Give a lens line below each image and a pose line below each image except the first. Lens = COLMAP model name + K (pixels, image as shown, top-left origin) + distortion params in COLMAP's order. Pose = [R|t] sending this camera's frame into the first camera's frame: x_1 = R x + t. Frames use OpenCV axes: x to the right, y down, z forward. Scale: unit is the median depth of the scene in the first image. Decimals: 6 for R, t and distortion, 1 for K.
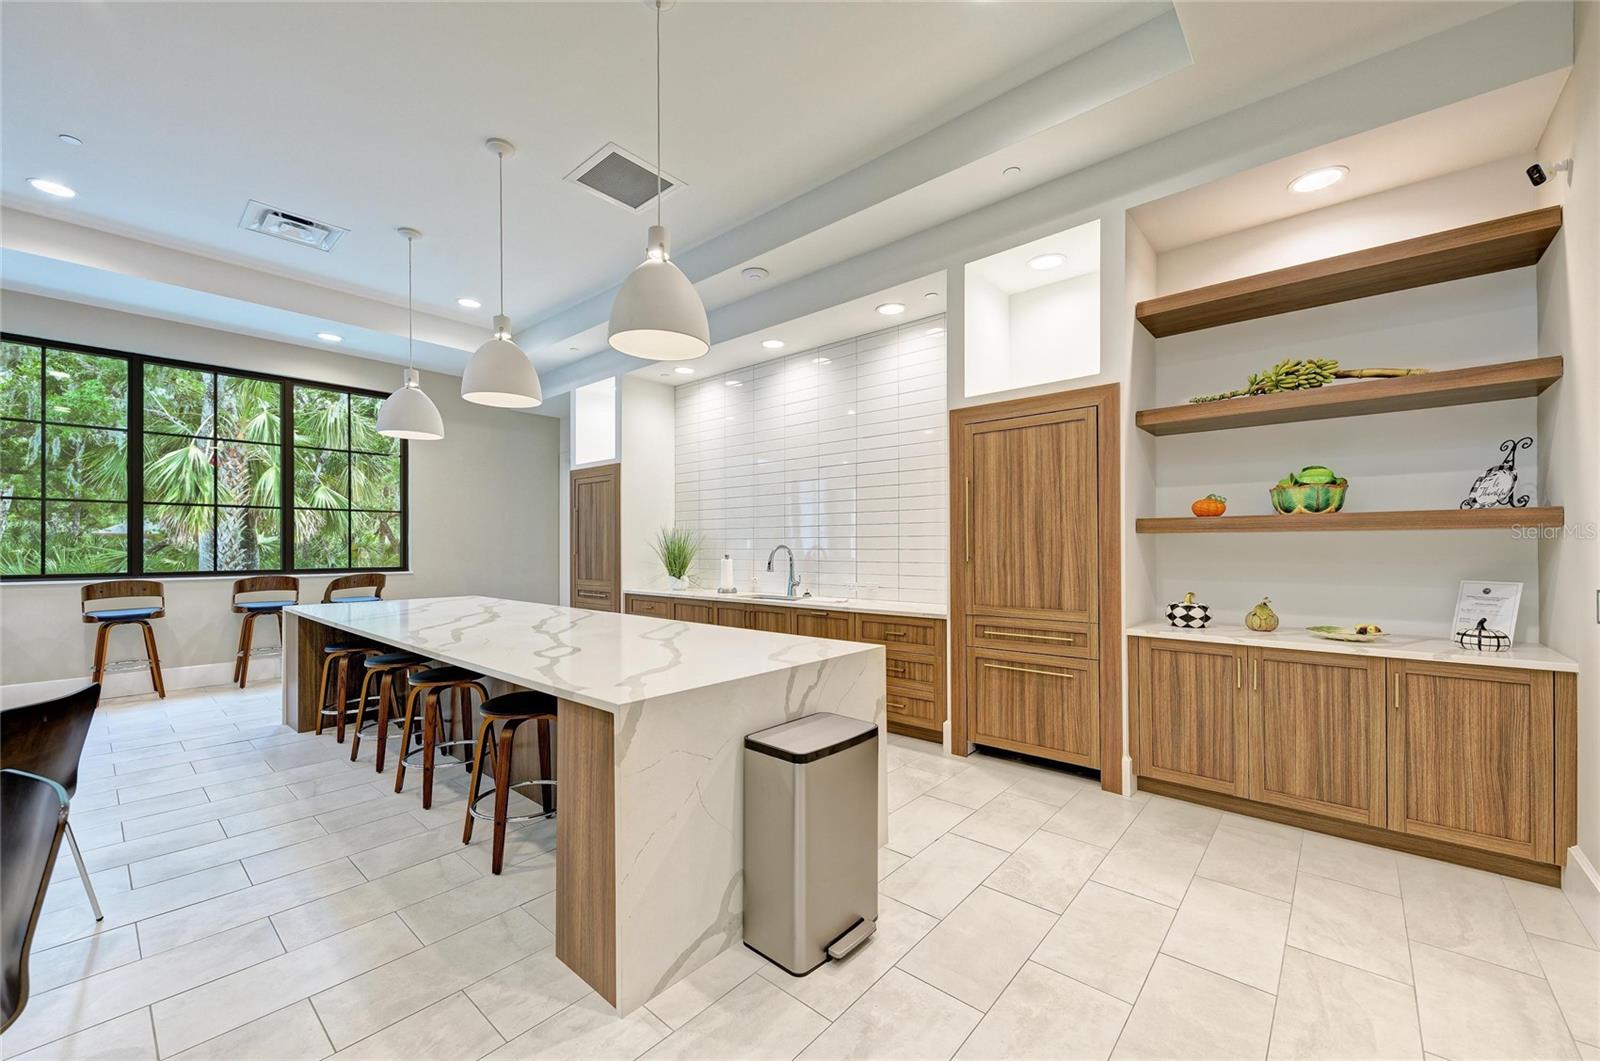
lens RADIAL K [[627.5, 0, 800.9], [0, 627.5, 538.7], [0, 0, 1]] dist [0.000593, -0.000025]
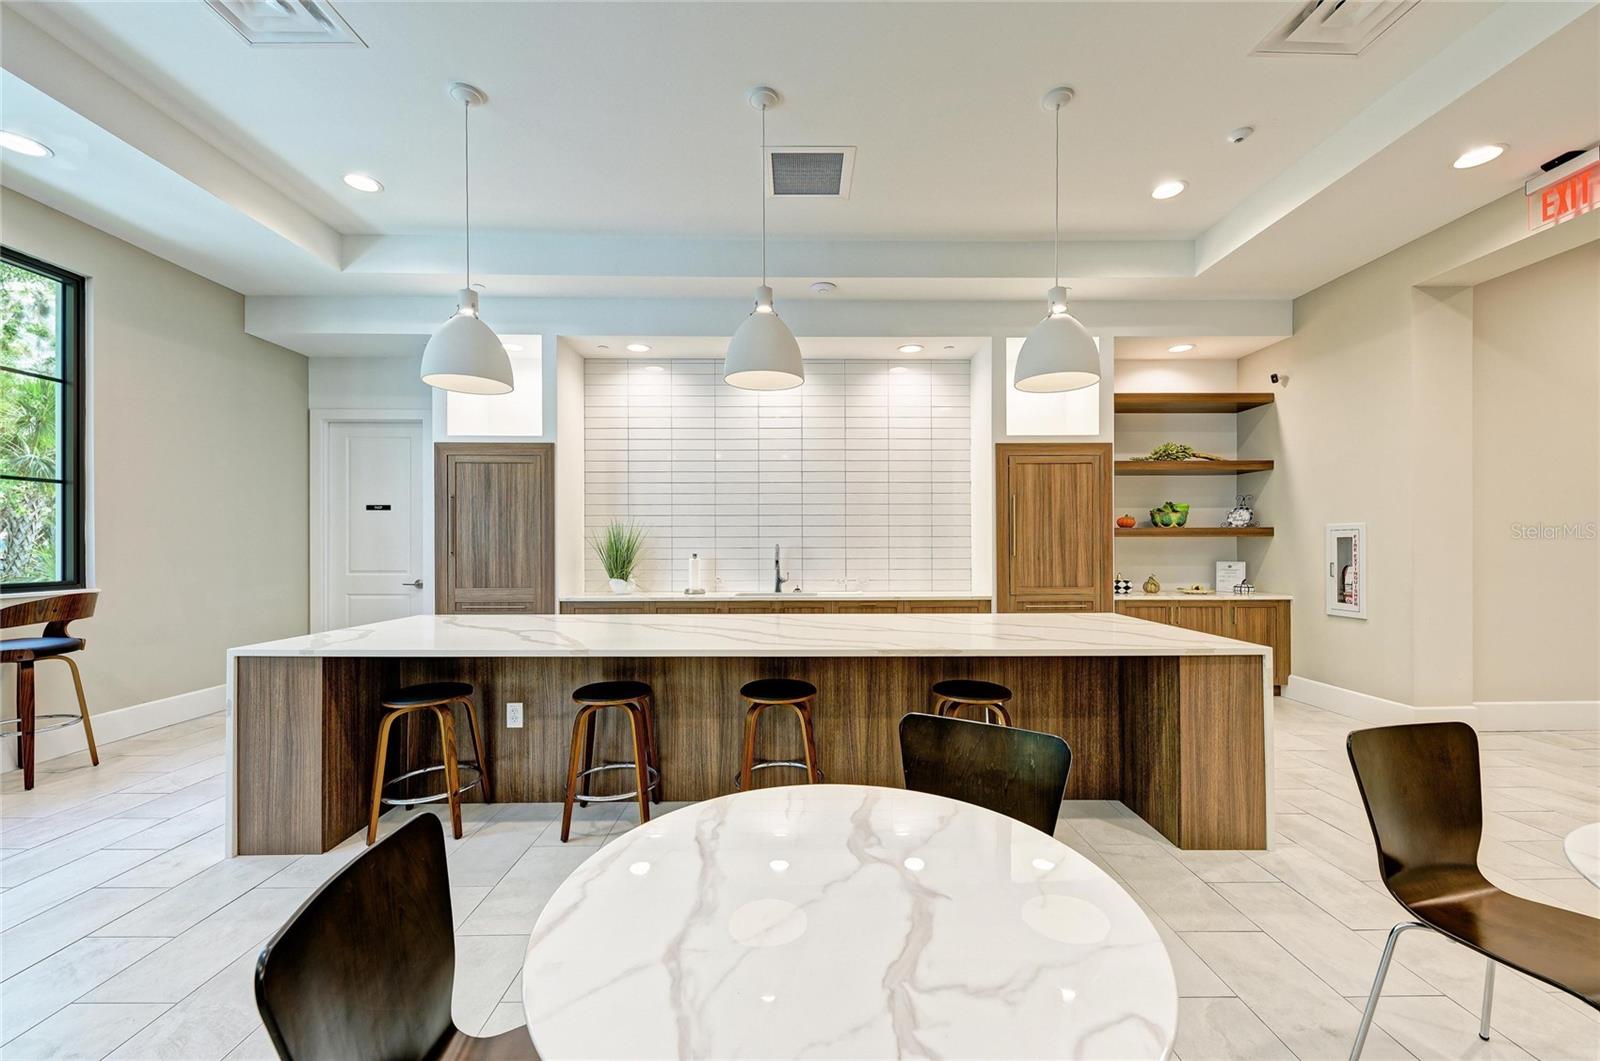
lens RADIAL K [[627.5, 0, 801.9], [0, 627.5, 536.8], [0, 0, 1]] dist [0.000593, -0.000025]
pose [[0.746295, 0.010751, 0.665529, -1.036298], [-0.008831, 0.999941, -0.006251, 0.007439], [-0.665557, -0.001212, 0.746346, 0.298567]]
